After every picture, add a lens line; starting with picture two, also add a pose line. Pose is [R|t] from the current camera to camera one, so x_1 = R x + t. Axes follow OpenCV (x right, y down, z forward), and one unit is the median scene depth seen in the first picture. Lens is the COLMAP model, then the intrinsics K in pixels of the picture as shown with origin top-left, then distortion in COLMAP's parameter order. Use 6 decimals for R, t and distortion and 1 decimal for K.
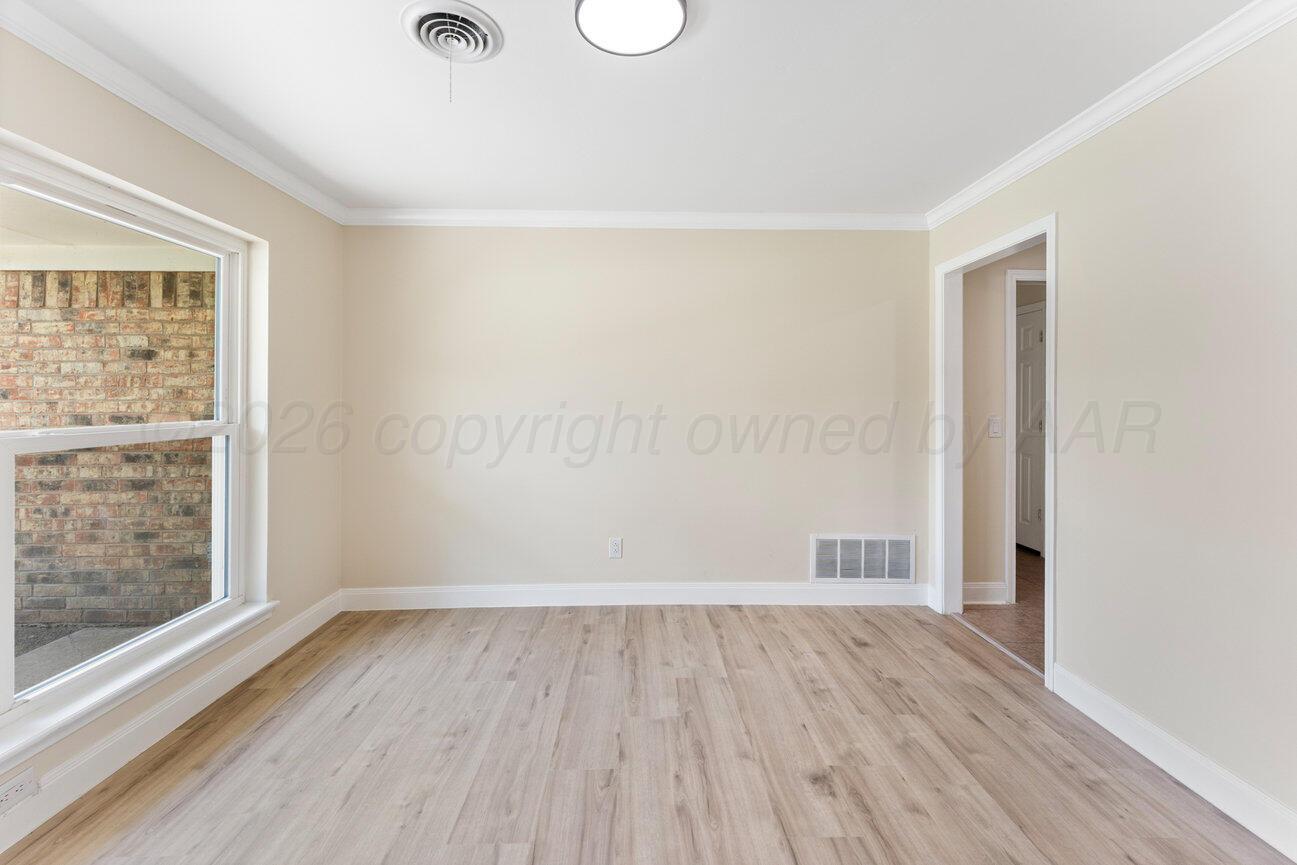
lens RADIAL K [[531.1, 0, 654.3], [0, 531.1, 410.6], [0, 0, 1]] dist [0.004596, -0.001810]
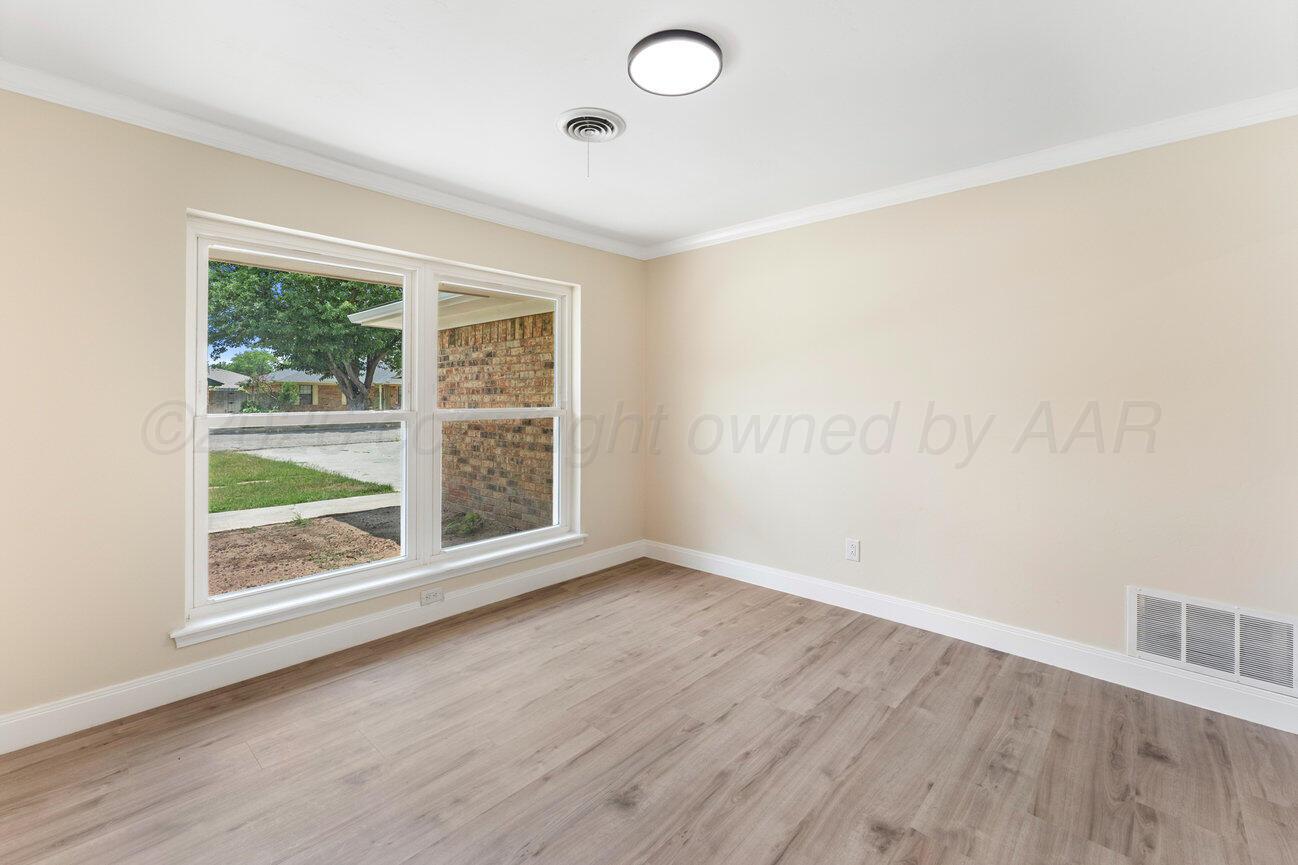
lens RADIAL K [[531.5, 0, 639.0], [0, 531.5, 401.0], [0, 0, 1]] dist [0.004596, -0.001810]
pose [[0.727940, 0.008812, -0.685584, 0.359302], [-0.015071, 0.999881, -0.003151, 0.001664], [0.685475, 0.012626, 0.727987, 0.051421]]
